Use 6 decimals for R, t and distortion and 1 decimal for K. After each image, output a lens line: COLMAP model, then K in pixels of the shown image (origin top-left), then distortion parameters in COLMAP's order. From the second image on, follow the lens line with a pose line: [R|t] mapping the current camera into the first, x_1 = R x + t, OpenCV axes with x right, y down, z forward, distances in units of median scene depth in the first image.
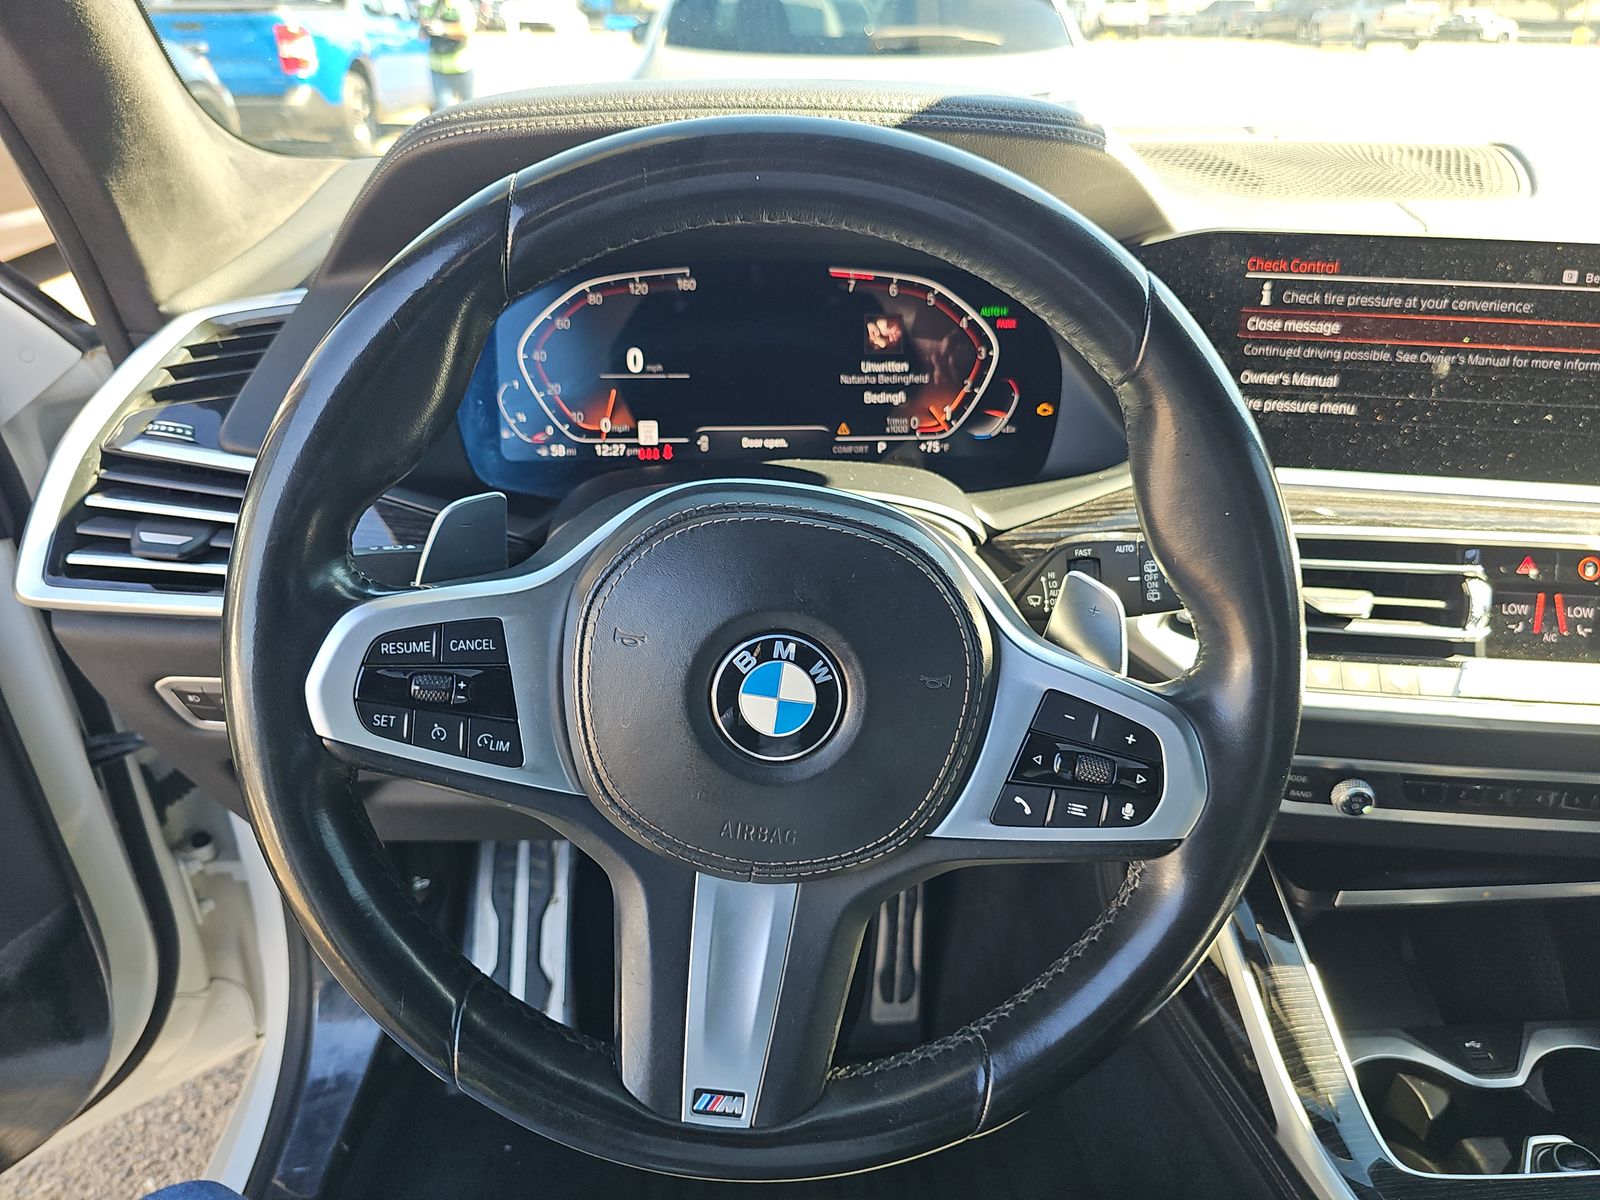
lens RADIAL K [[996.3, 0, 812.2], [0, 996.3, 631.7], [0, 0, 1]] dist [0.029680, -0.041199]
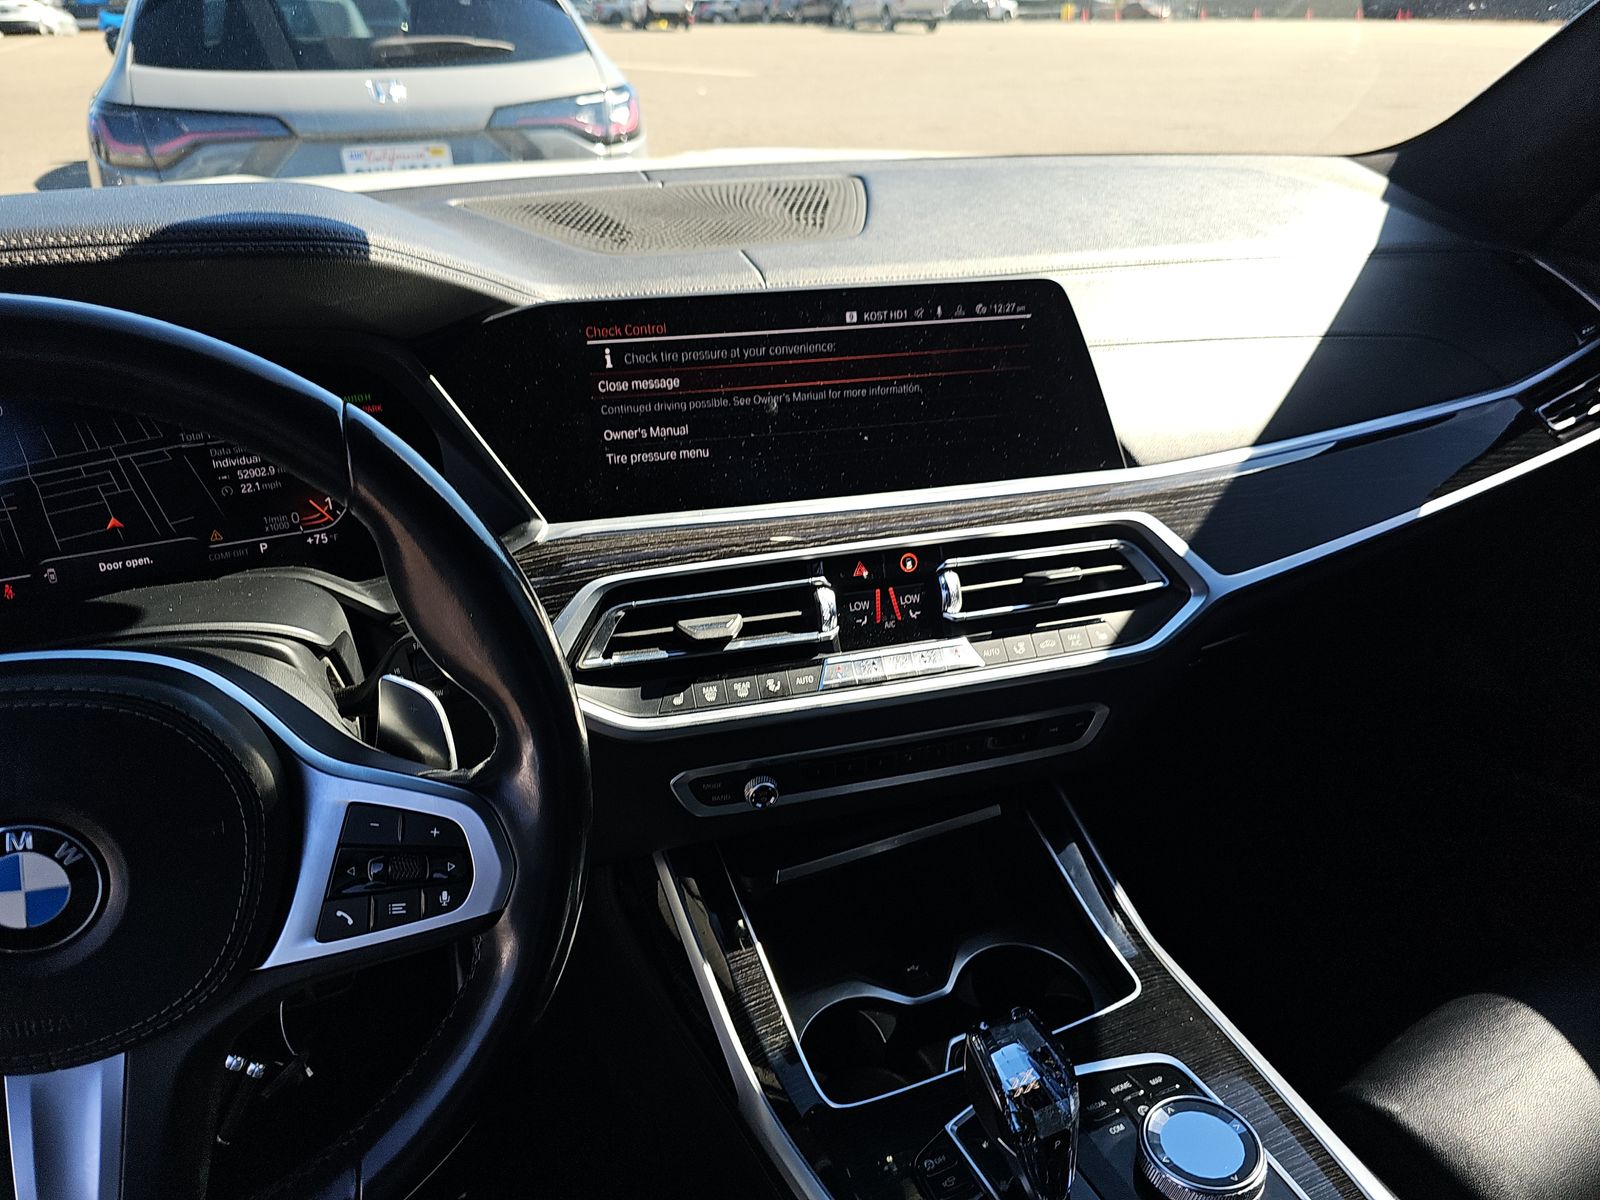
lens RADIAL K [[996.3, 0, 812.2], [0, 996.3, 631.7], [0, 0, 1]] dist [0.029680, -0.041199]
pose [[0.937856, -0.187111, 0.292259, 0.286423], [0.181731, 0.982285, 0.045707, -0.053958], [-0.295634, 0.010246, 0.955246, -0.101545]]
